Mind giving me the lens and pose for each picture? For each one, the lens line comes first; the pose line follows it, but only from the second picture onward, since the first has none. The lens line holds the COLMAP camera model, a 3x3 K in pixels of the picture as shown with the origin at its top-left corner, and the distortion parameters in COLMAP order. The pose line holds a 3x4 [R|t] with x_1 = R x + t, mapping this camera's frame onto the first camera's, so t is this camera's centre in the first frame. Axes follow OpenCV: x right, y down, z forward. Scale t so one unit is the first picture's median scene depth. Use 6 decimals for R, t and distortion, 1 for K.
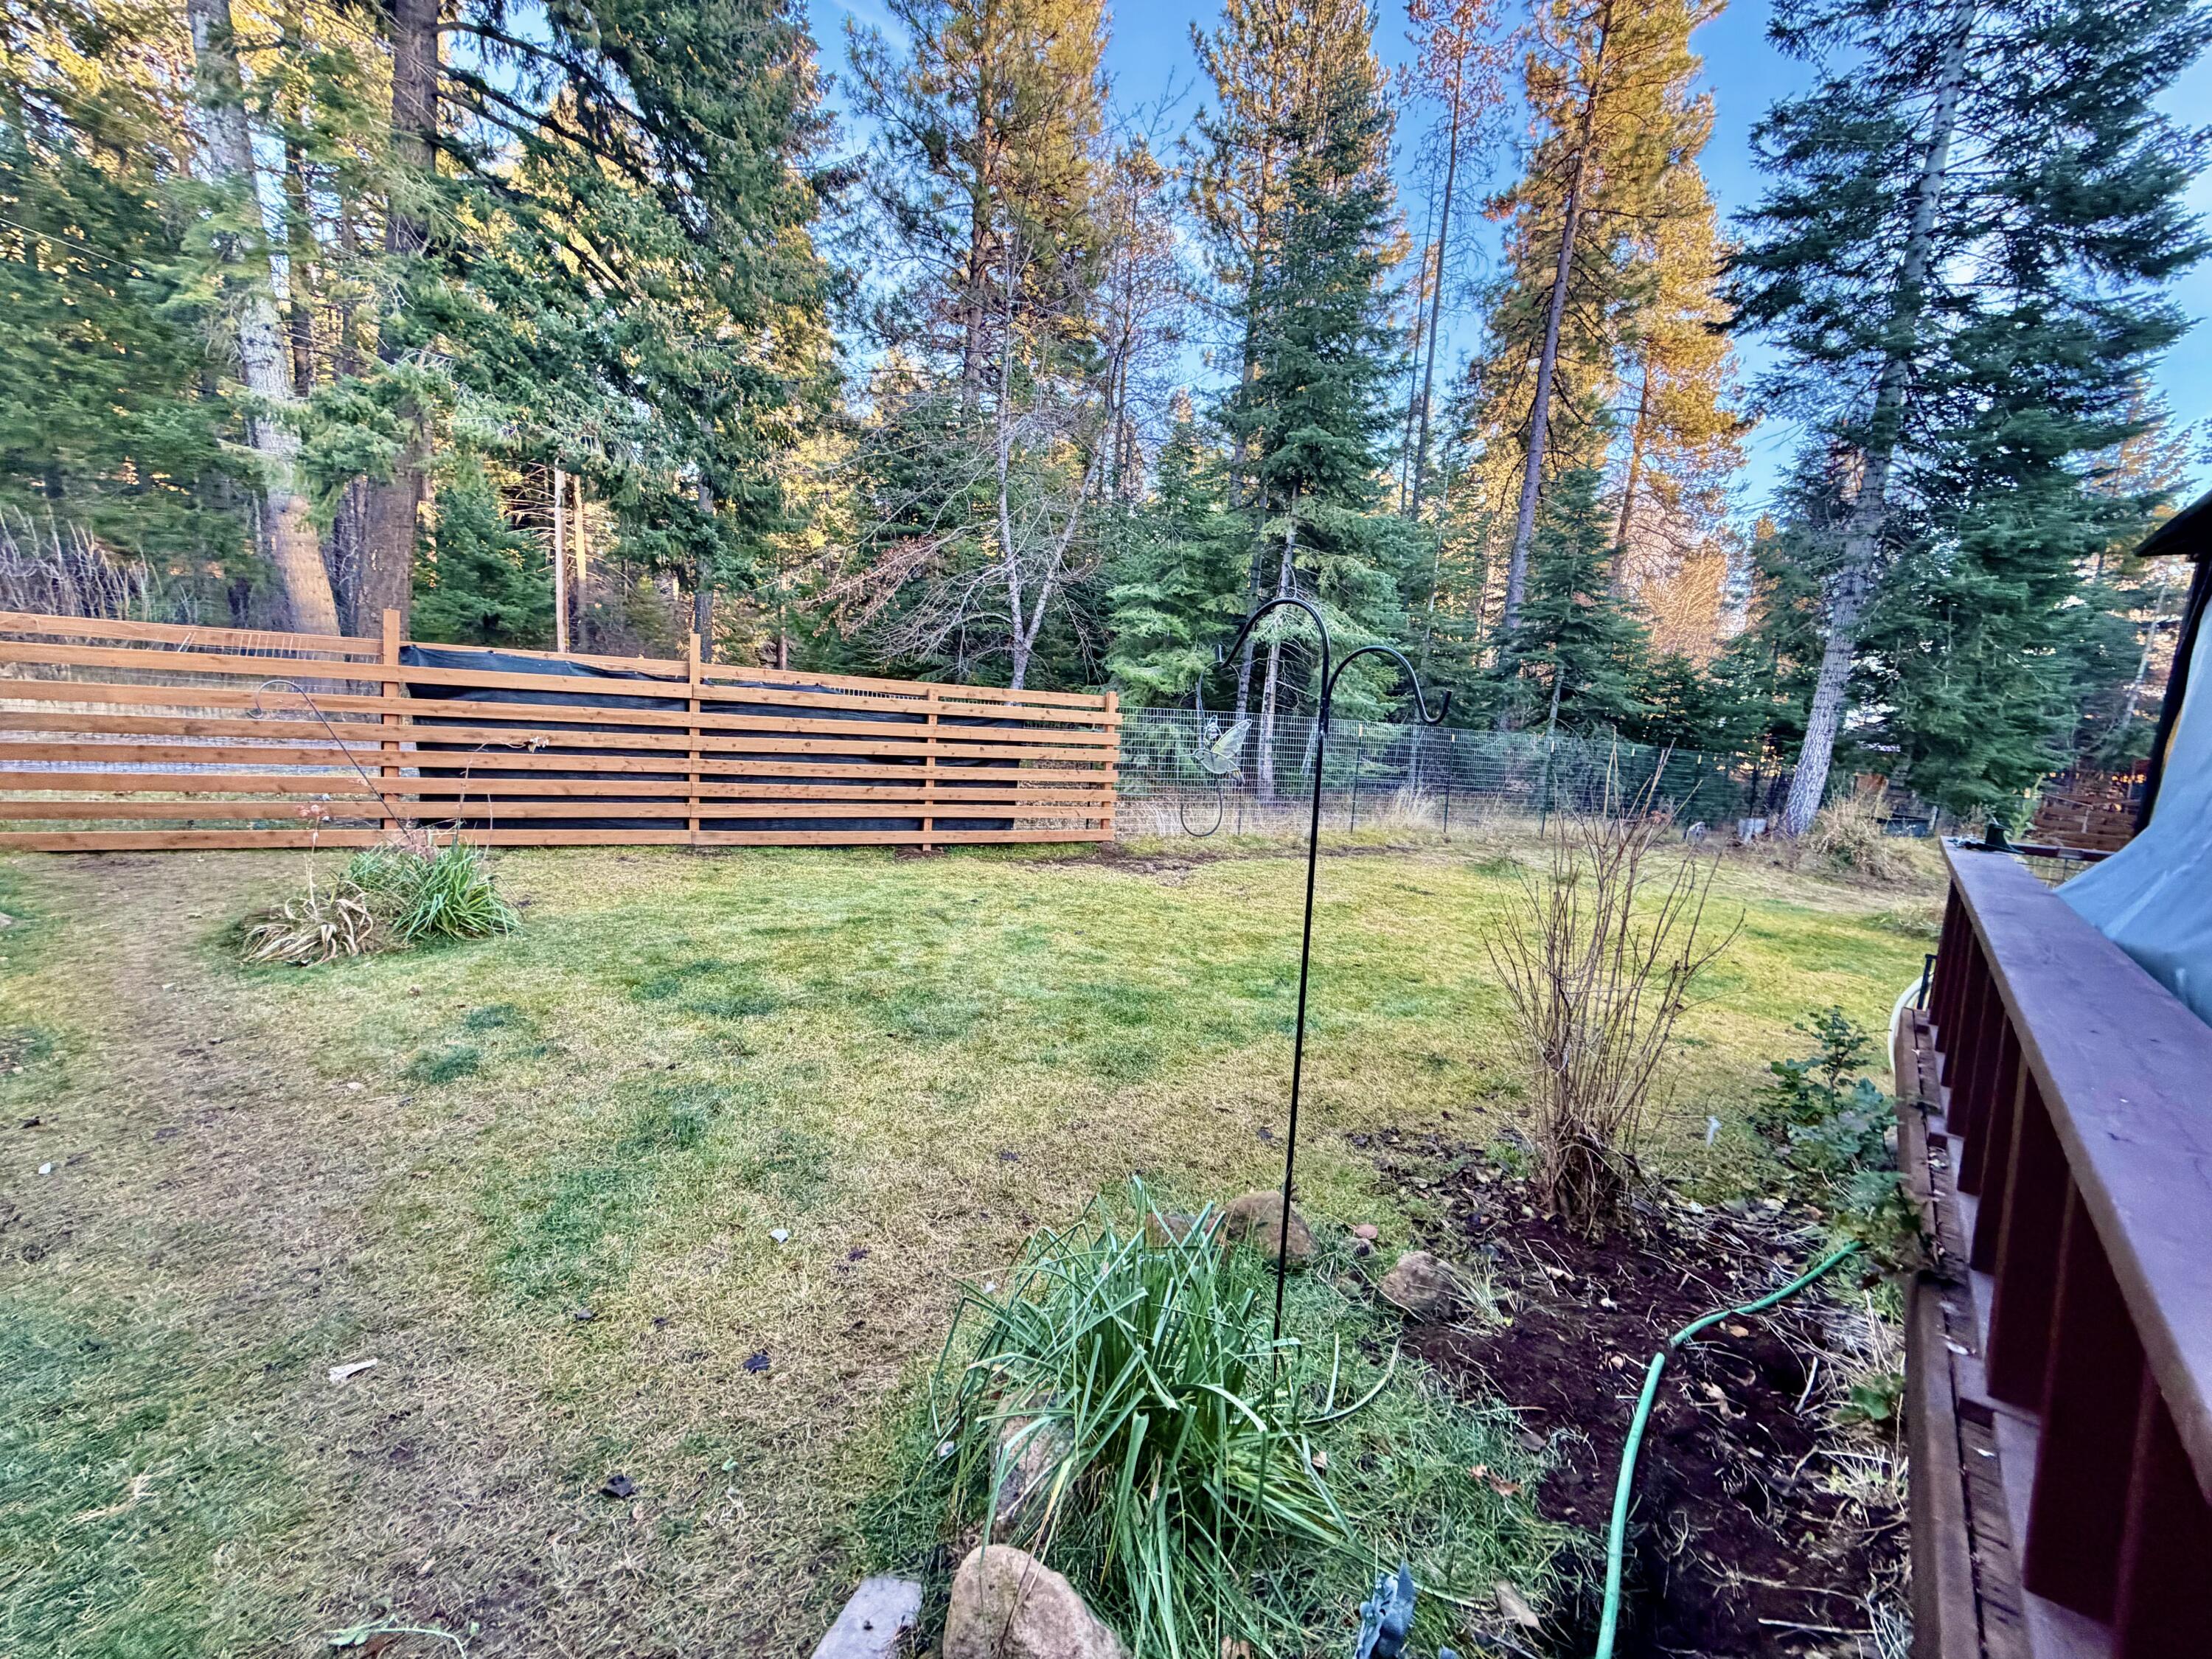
lens RADIAL K [[878.6, 0, 1099.8], [0, 878.6, 829.7], [0, 0, 1]] dist [0.000834, -0.000283]
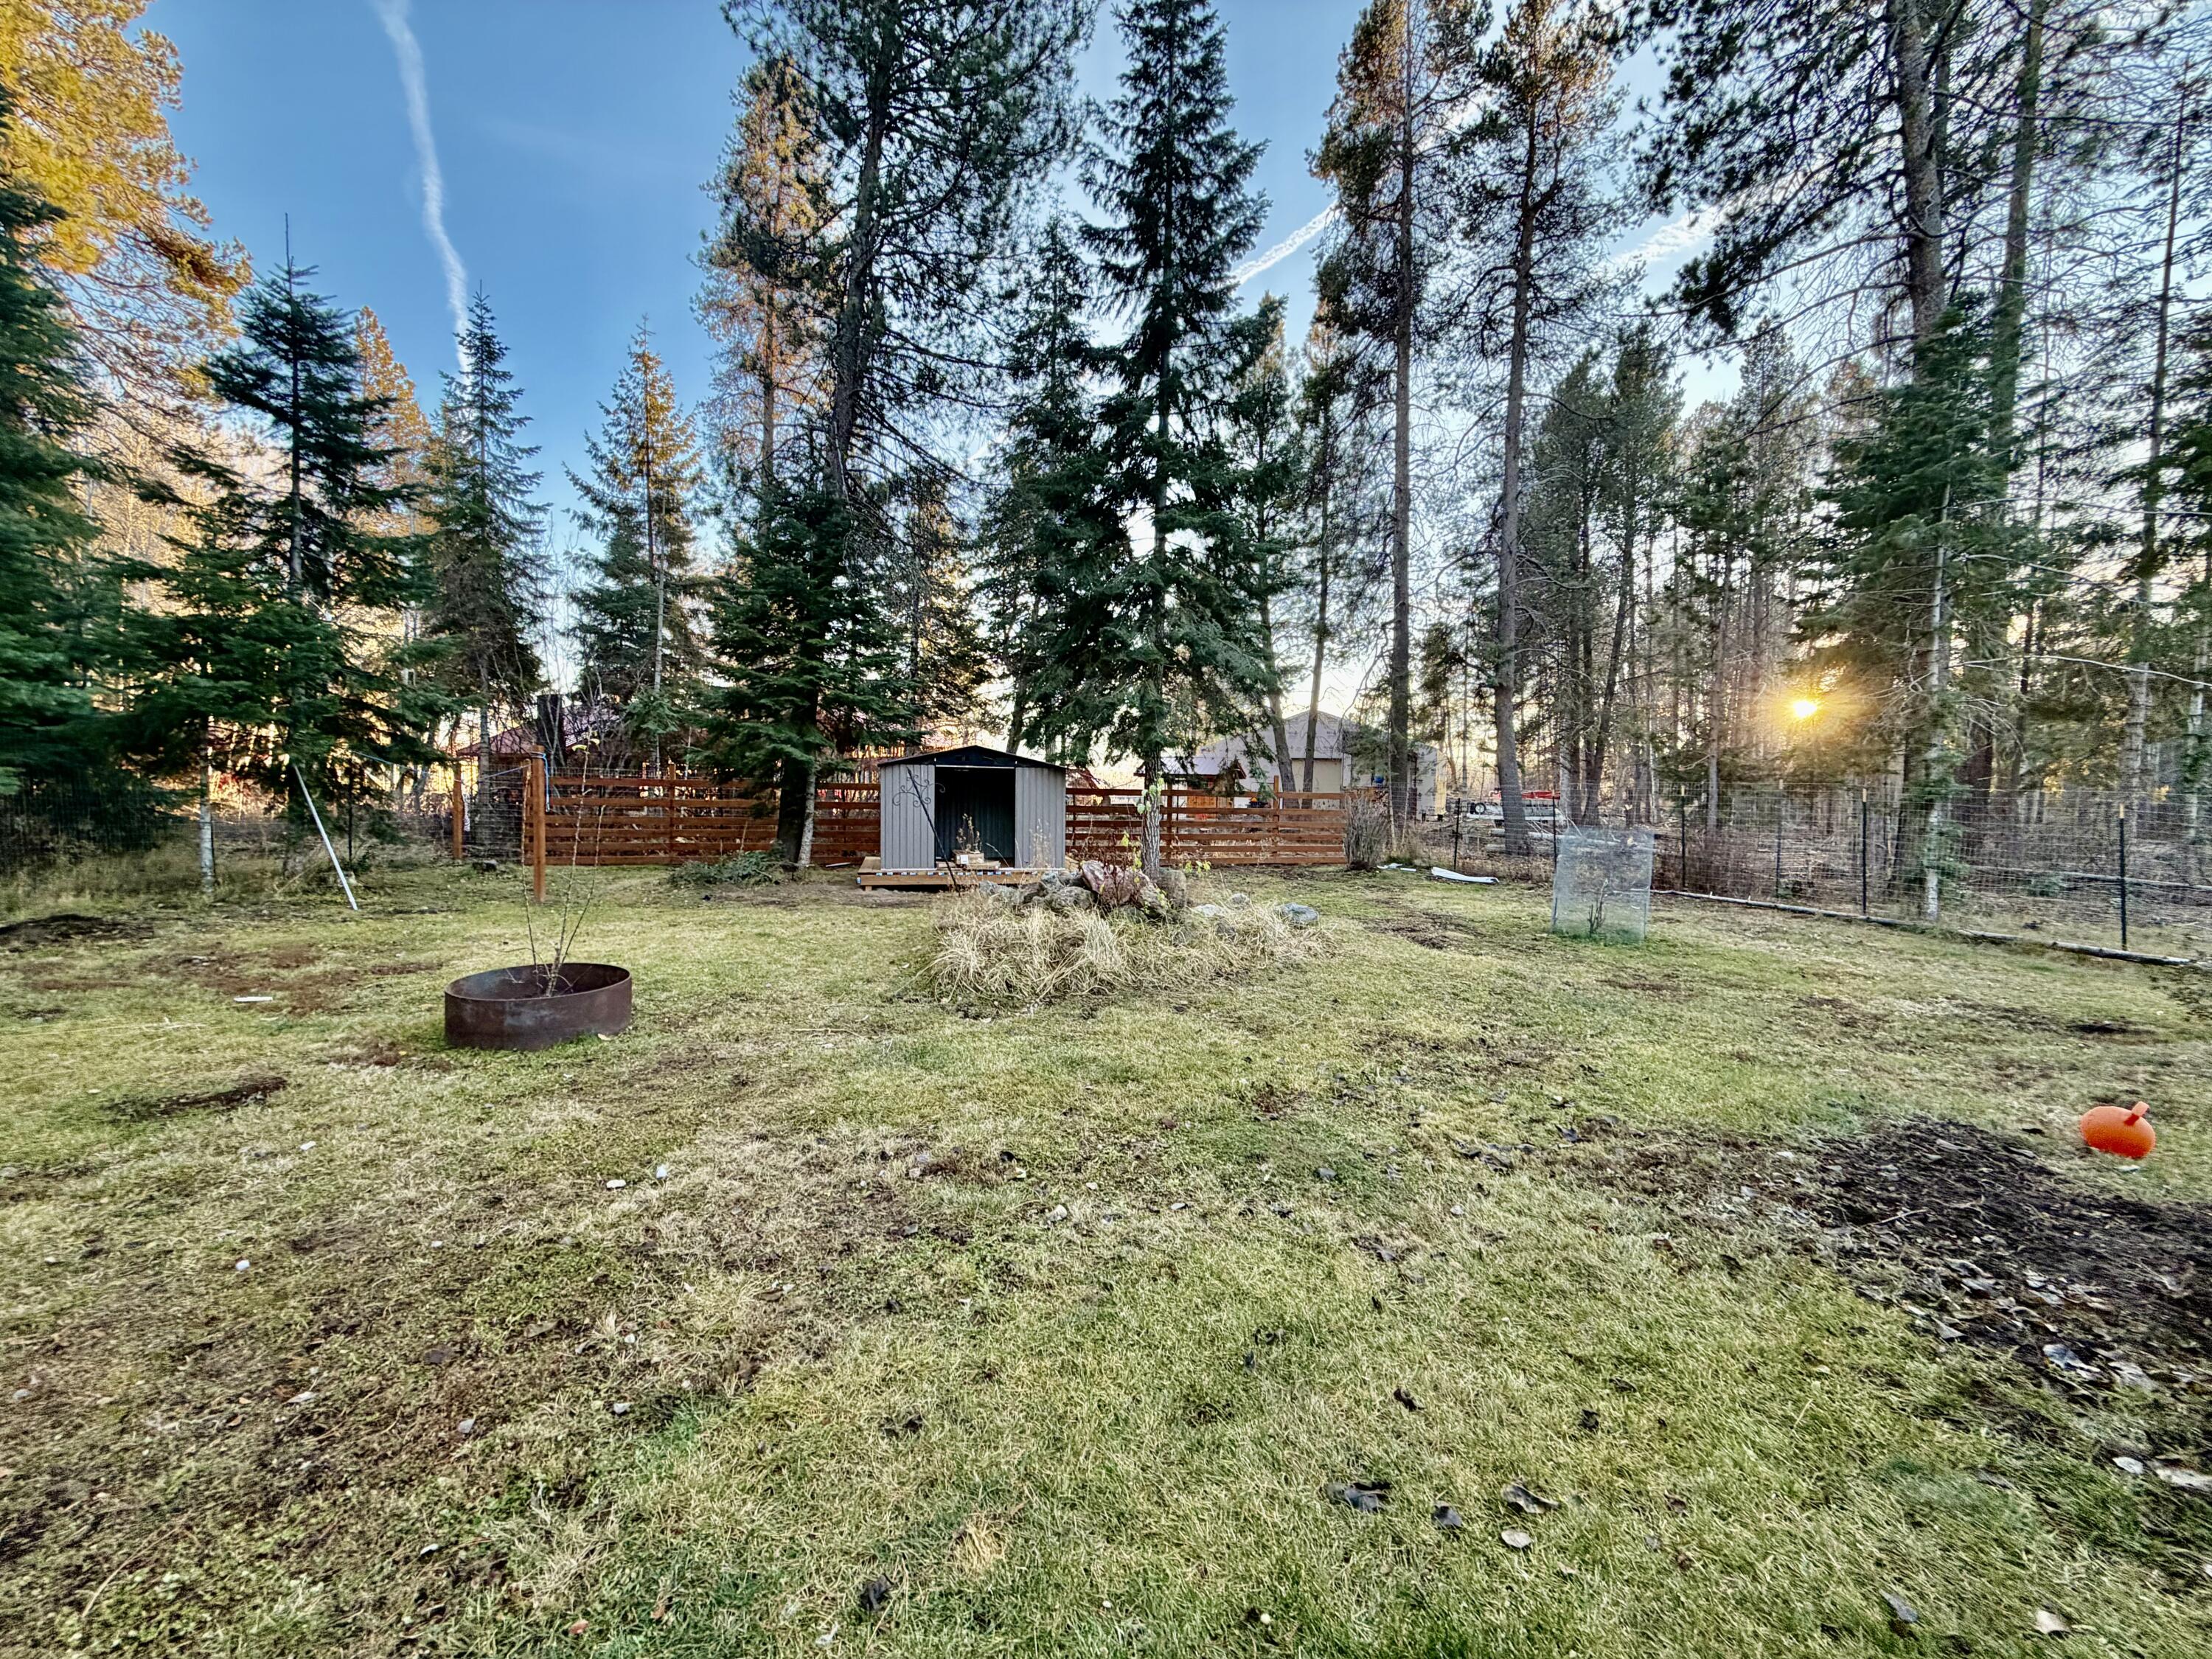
lens RADIAL K [[875.7, 0, 1100.2], [0, 875.7, 838.5], [0, 0, 1]] dist [-0.000291, -0.000122]
pose [[0.374590, -0.109128, 0.920746, 1.047215], [0.130643, 0.989355, 0.064109, 0.035736], [-0.917940, 0.096274, 0.384859, 0.563594]]
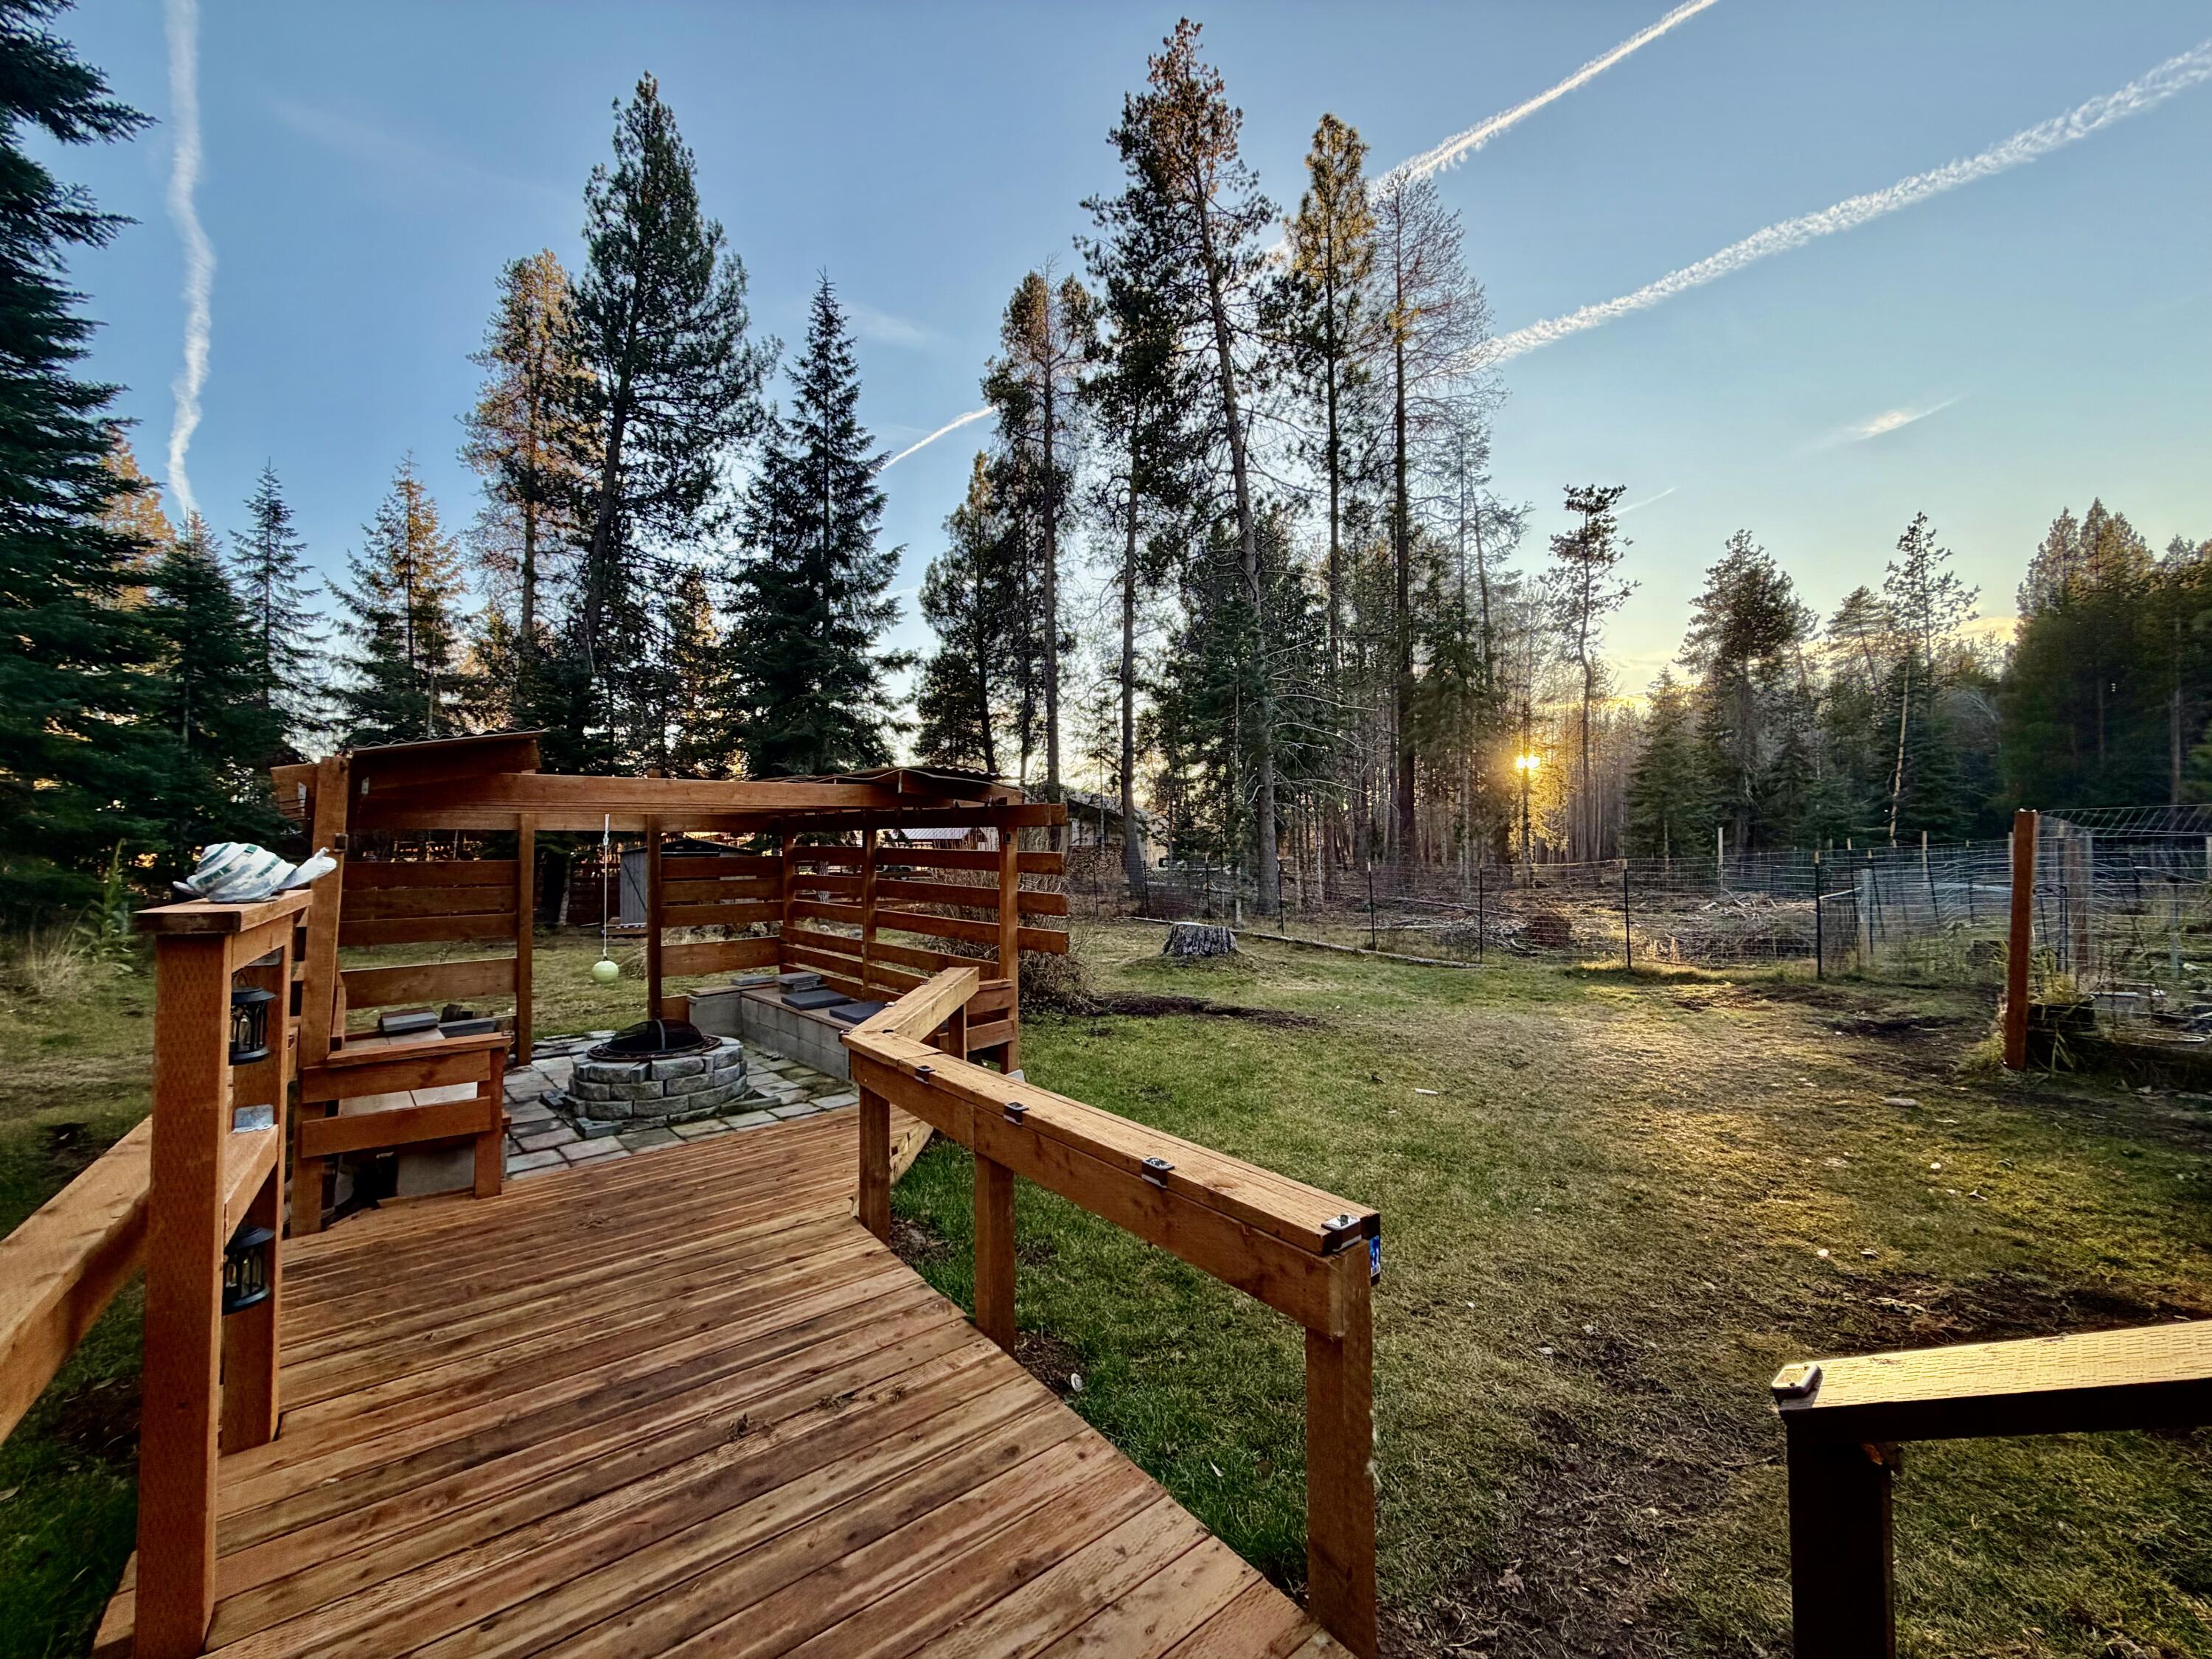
lens RADIAL K [[877.8, 0, 1100.7], [0, 877.8, 828.5], [0, 0, 1]] dist [0.000748, -0.000220]
pose [[0.159720, -0.046301, 0.986076, 0.564285], [0.148324, 0.988685, 0.022399, 0.029222], [-0.975956, 0.142681, 0.164780, 0.135921]]
